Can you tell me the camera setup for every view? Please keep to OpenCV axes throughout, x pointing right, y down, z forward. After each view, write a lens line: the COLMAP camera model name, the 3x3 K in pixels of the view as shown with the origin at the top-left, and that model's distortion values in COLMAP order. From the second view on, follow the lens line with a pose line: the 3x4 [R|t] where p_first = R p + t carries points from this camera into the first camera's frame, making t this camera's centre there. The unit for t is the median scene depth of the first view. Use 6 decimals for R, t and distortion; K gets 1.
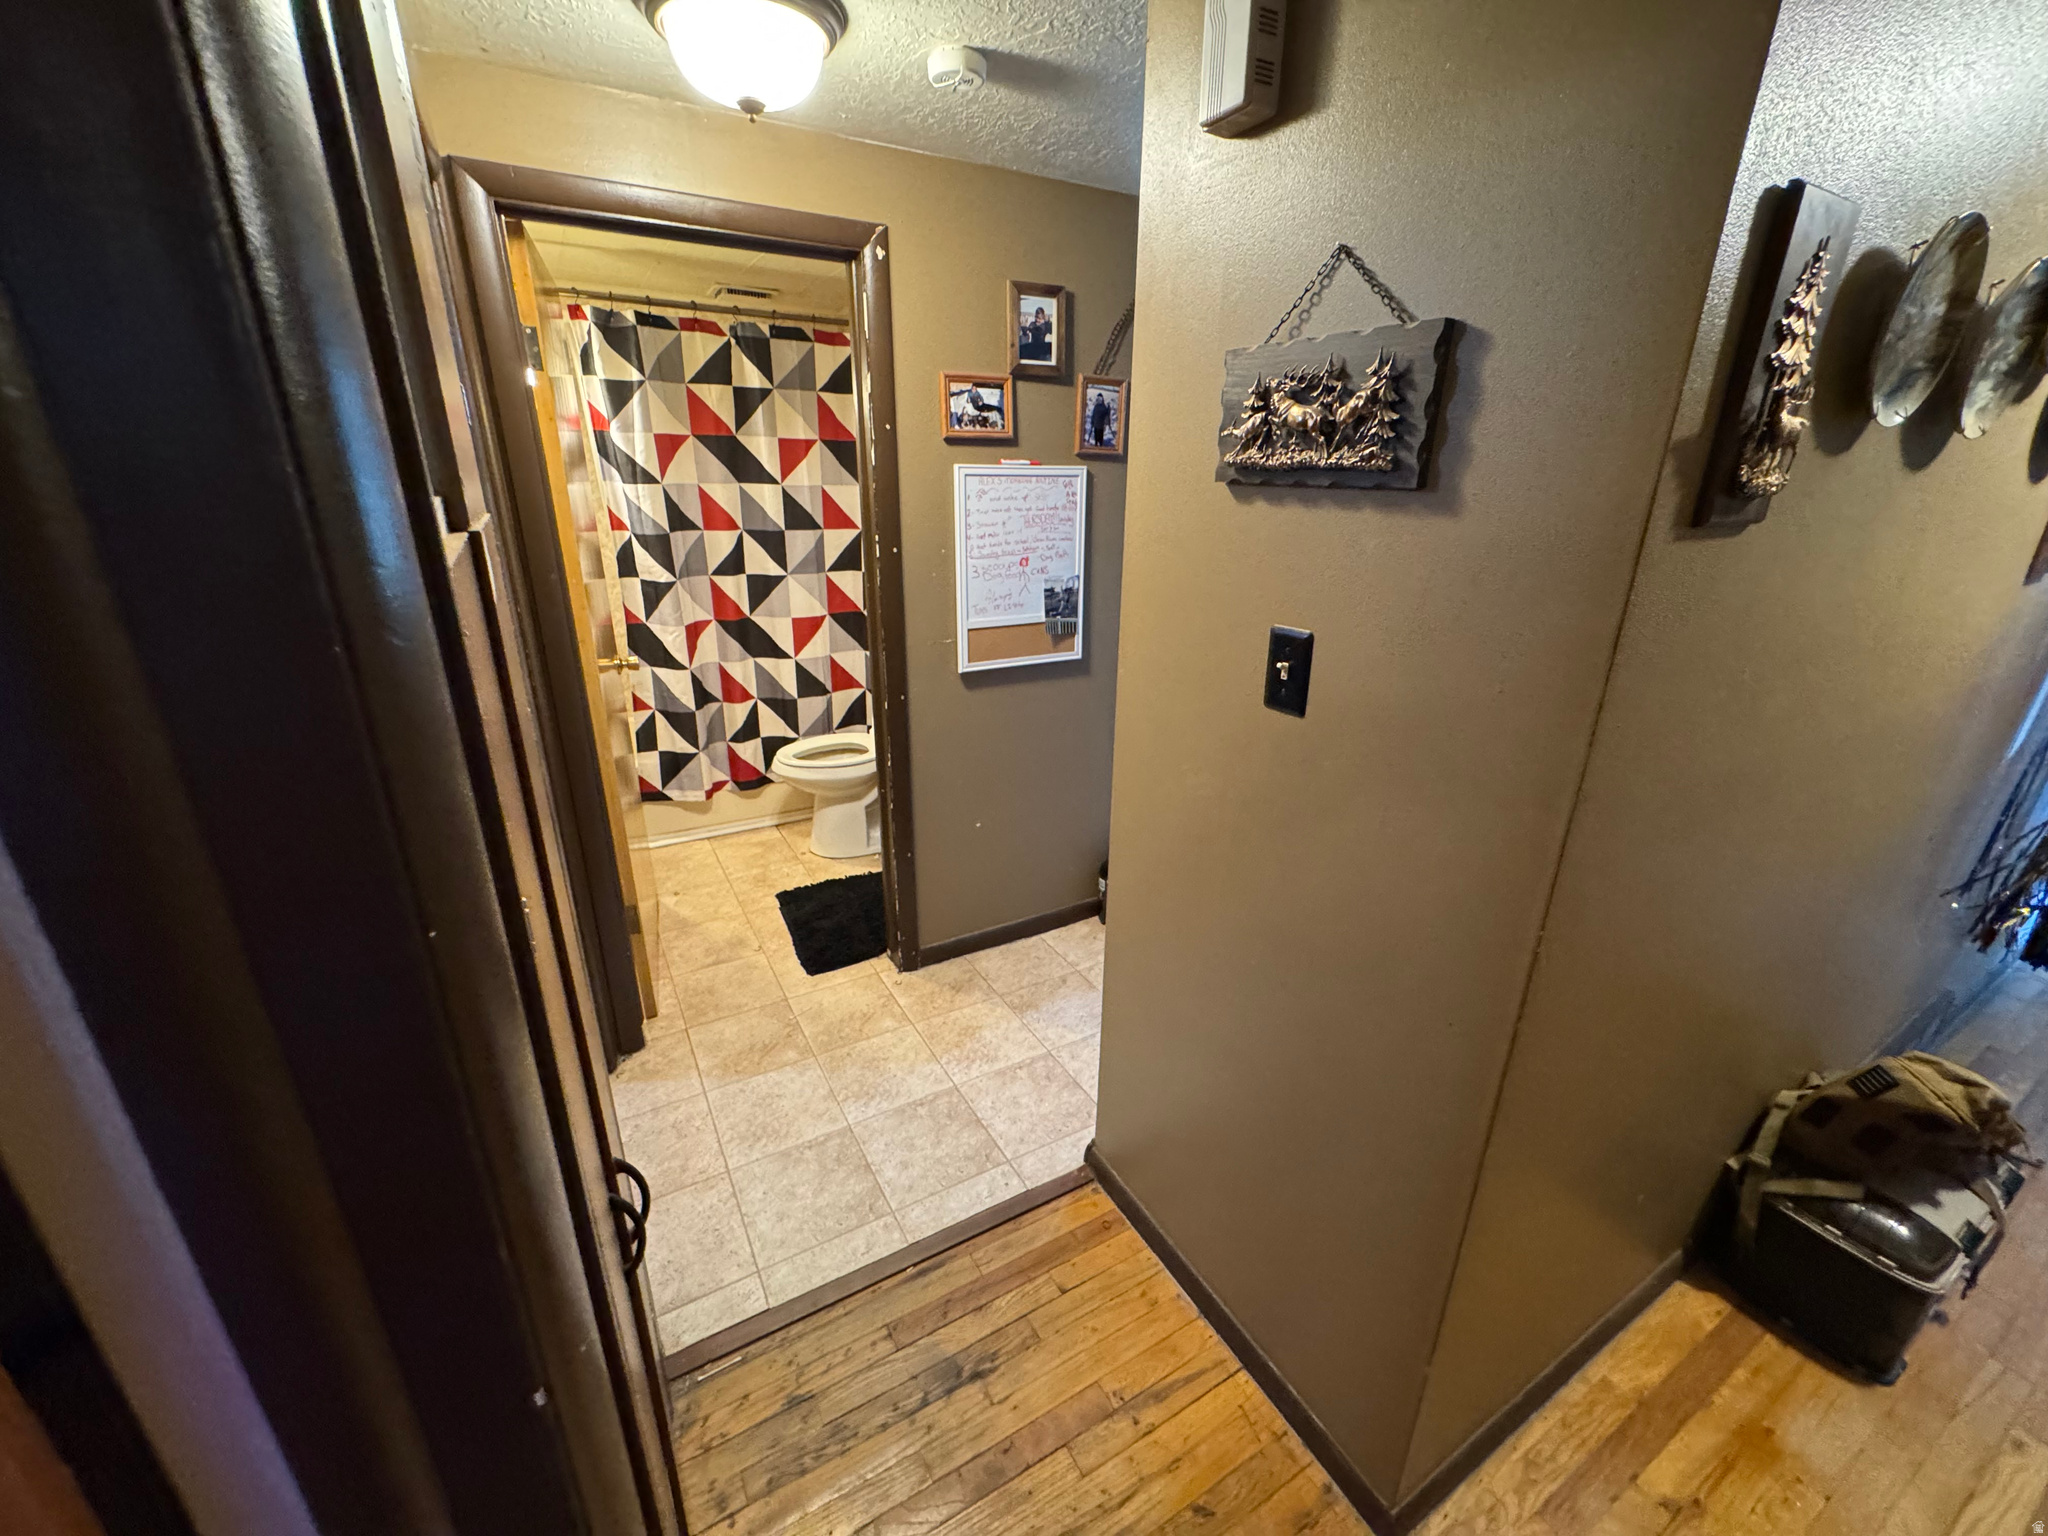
lens RADIAL K [[825.7, 0, 1025.5], [0, 825.7, 759.2], [0, 0, 1]] dist [-0.003252, 0.000310]
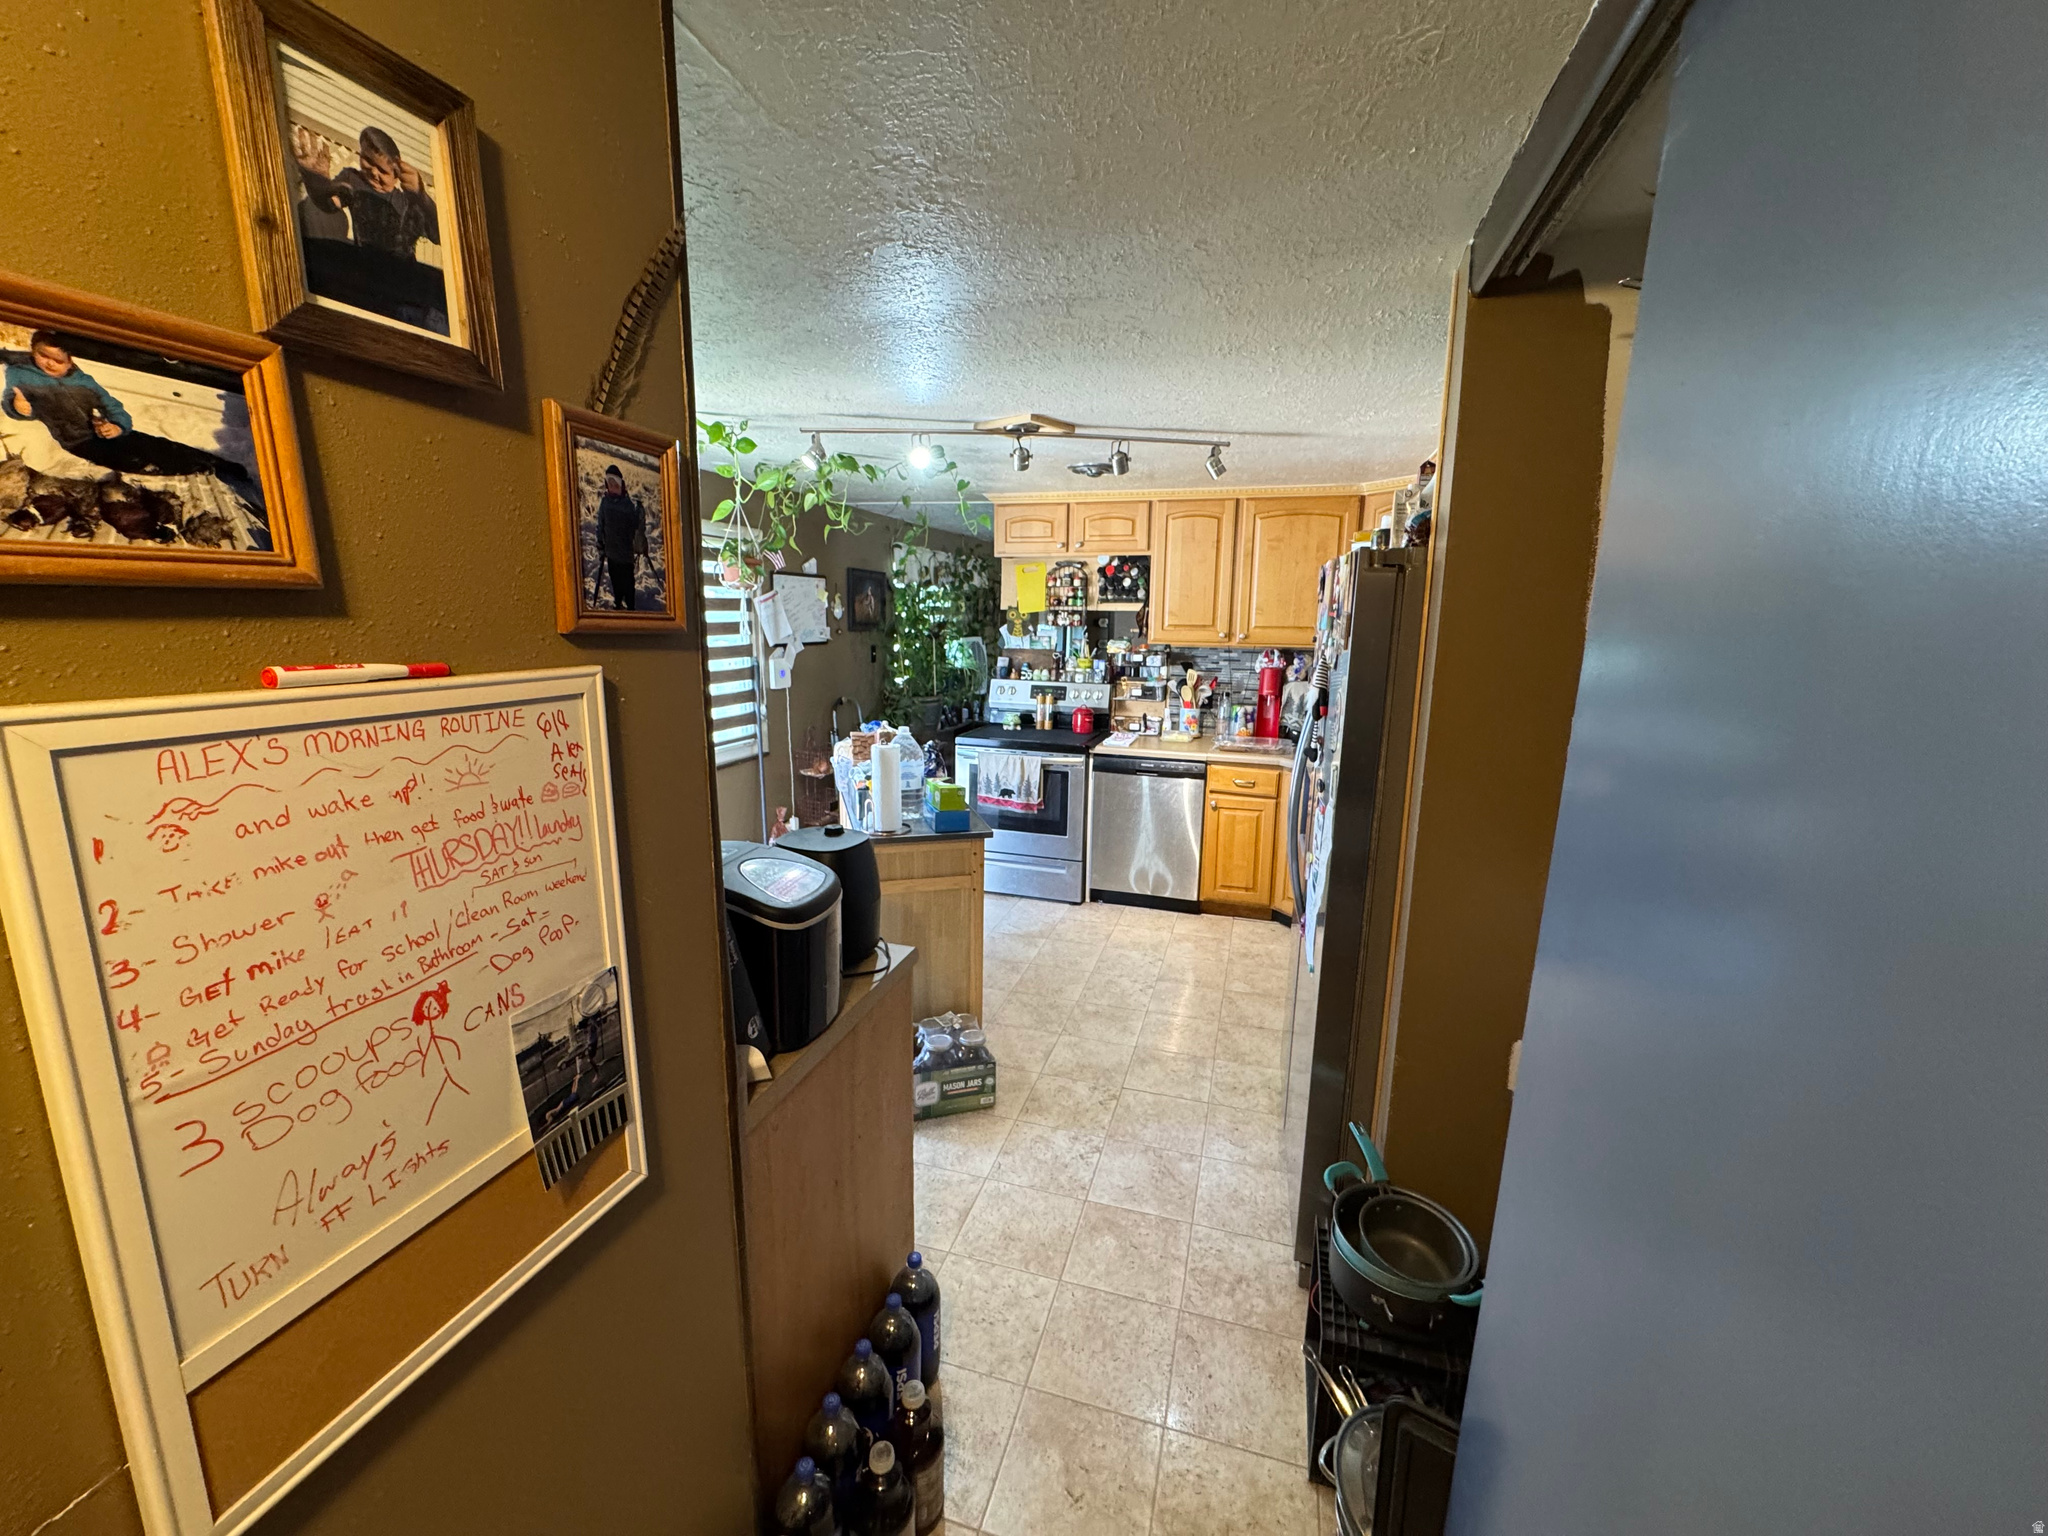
lens RADIAL K [[825.7, 0, 1011.9], [0, 825.7, 763.3], [0, 0, 1]] dist [-0.003252, 0.000310]
pose [[0.750188, -0.123923, 0.649508, -0.026203], [0.222750, 0.972229, -0.071781, -0.261281], [-0.622575, 0.198527, 0.756959, 0.663044]]
